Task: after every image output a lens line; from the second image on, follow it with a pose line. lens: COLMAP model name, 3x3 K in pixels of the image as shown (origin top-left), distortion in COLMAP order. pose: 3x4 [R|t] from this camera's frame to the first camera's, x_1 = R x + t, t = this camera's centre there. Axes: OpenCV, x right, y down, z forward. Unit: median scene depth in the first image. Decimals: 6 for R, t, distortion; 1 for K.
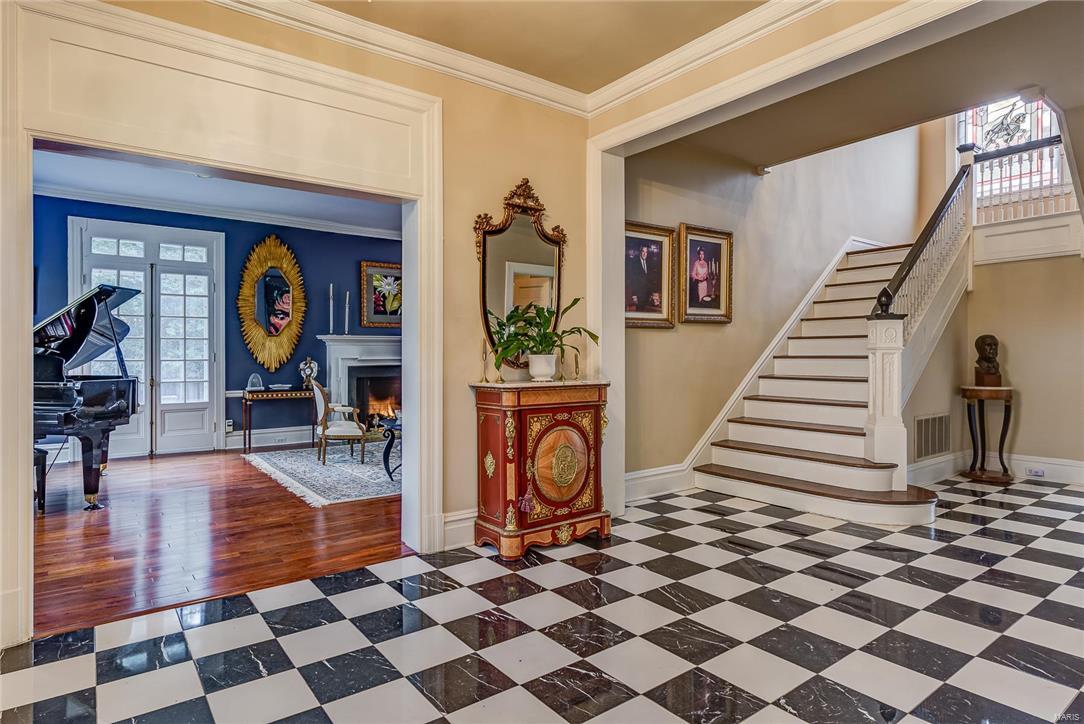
lens RADIAL K [[586.4, 0, 538.3], [0, 586.4, 353.8], [0, 0, 1]] dist [-0.000133, -0.000922]
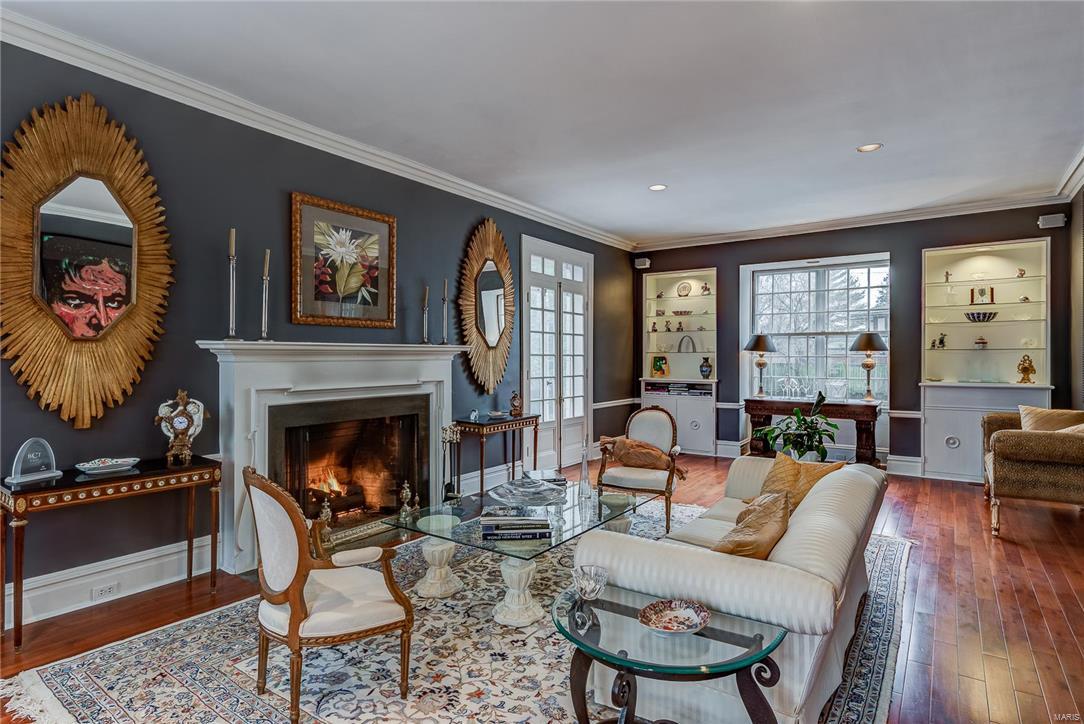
lens RADIAL K [[570.5, 0, 545.0], [0, 570.5, 358.9], [0, 0, 1]] dist [-0.004277, -0.000318]
pose [[0.952876, 0.003097, 0.303345, -0.280954], [-0.002885, 0.999995, -0.001148, -0.018964], [-0.303347, 0.000219, 0.952880, 0.550139]]
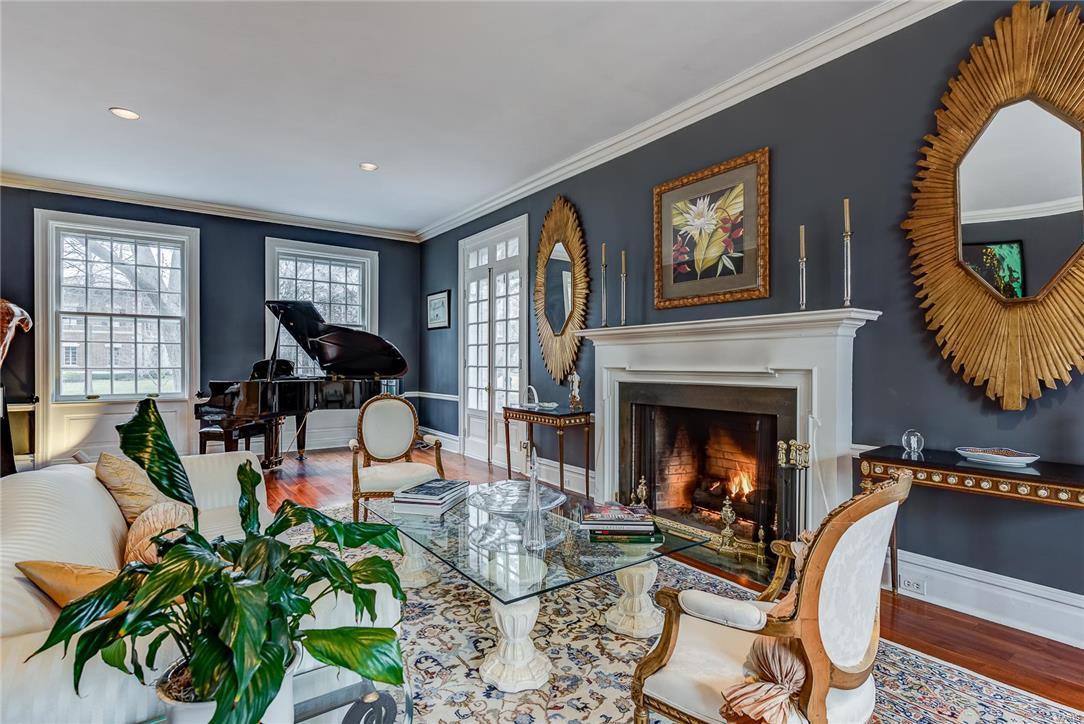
lens RADIAL K [[534.7, 0, 539.6], [0, 534.7, 365.5], [0, 0, 1]] dist [0.000192, -0.000992]
pose [[-0.036092, 0.008756, -0.999310, 0.221733], [-0.004166, 0.999952, 0.008912, 0.001147], [0.999340, 0.004485, -0.036054, 1.054321]]
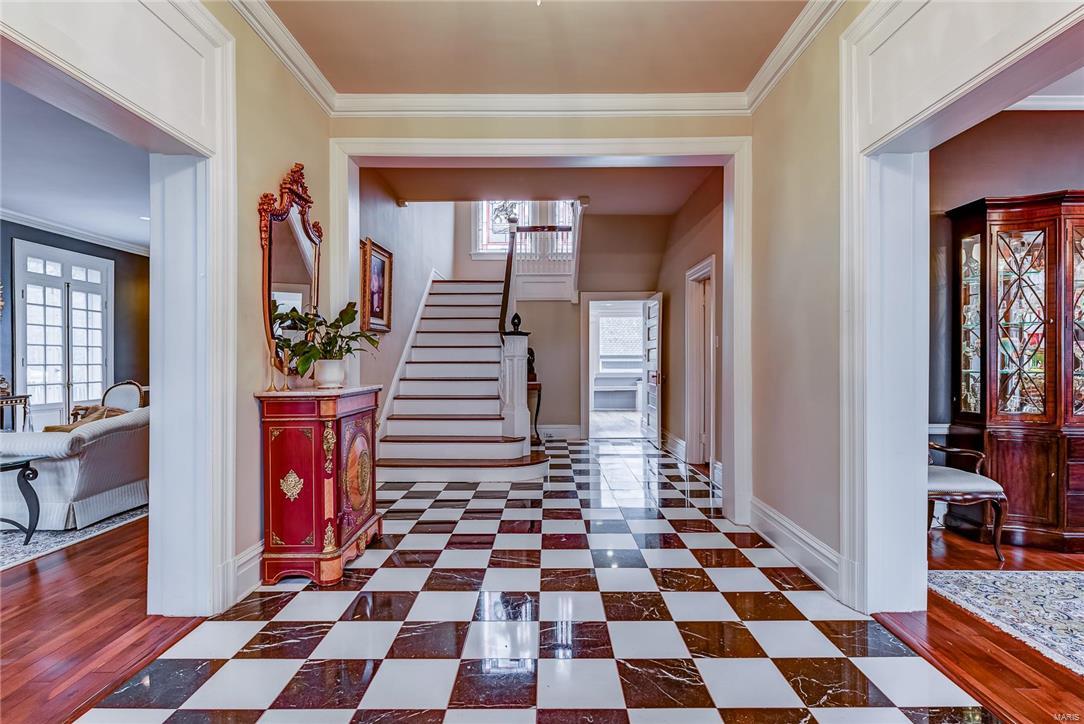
lens RADIAL K [[534.7, 0, 534.3], [0, 534.7, 359.5], [0, 0, 1]] dist [0.000192, -0.000992]
pose [[0.611985, 0.004326, 0.790857, -0.232911], [-0.001941, 0.999990, -0.003968, 0.002399], [-0.790867, 0.000893, 0.611988, 0.109576]]
